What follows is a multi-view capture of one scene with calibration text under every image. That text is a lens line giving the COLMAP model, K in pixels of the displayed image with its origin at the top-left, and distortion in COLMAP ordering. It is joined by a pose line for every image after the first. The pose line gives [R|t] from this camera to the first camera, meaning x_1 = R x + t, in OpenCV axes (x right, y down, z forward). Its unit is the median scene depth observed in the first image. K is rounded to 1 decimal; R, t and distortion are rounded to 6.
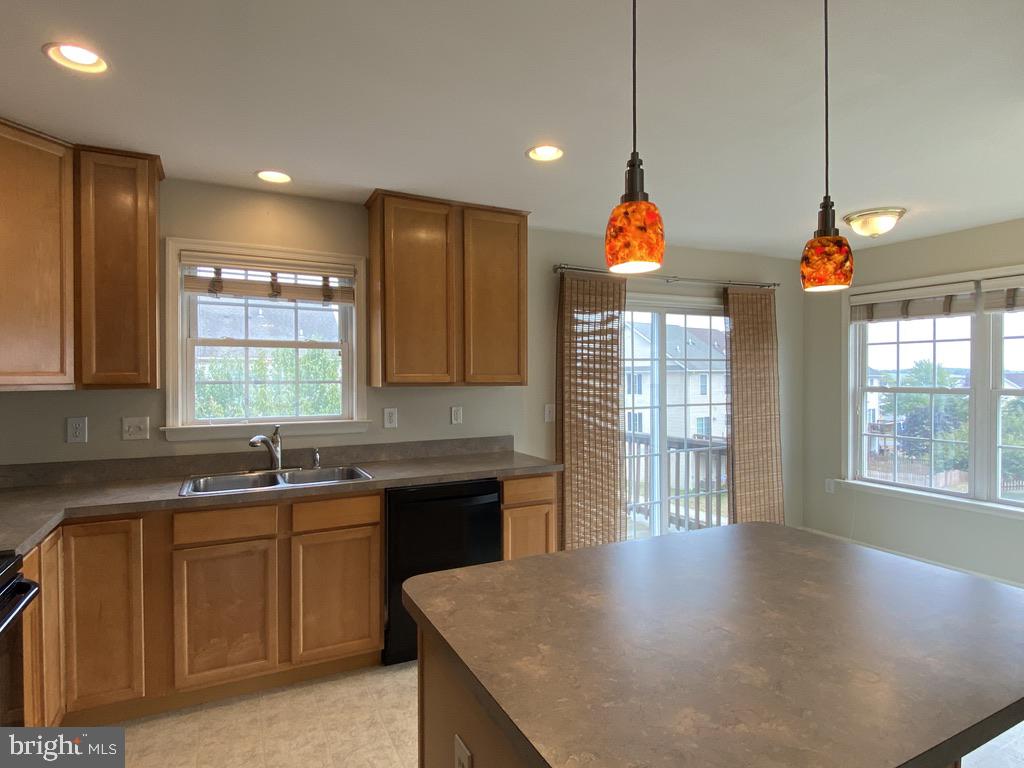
lens RADIAL K [[564.9, 0, 508.2], [0, 564.9, 379.4], [0, 0, 1]] dist [0.037835, -0.044248]
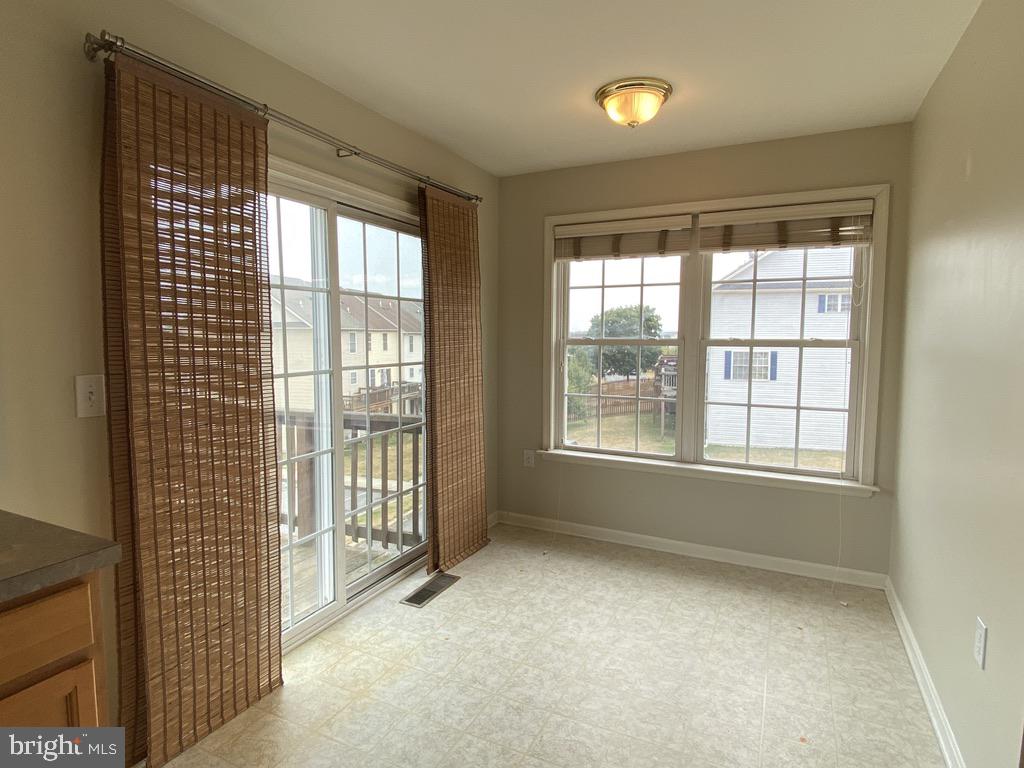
lens RADIAL K [[564.9, 0, 508.2], [0, 564.9, 379.4], [0, 0, 1]] dist [0.037835, -0.044248]
pose [[0.802447, -0.043796, 0.595114, 0.066591], [0.001212, 0.997421, 0.071770, 0.015223], [-0.596723, -0.056870, 0.800430, 0.439857]]
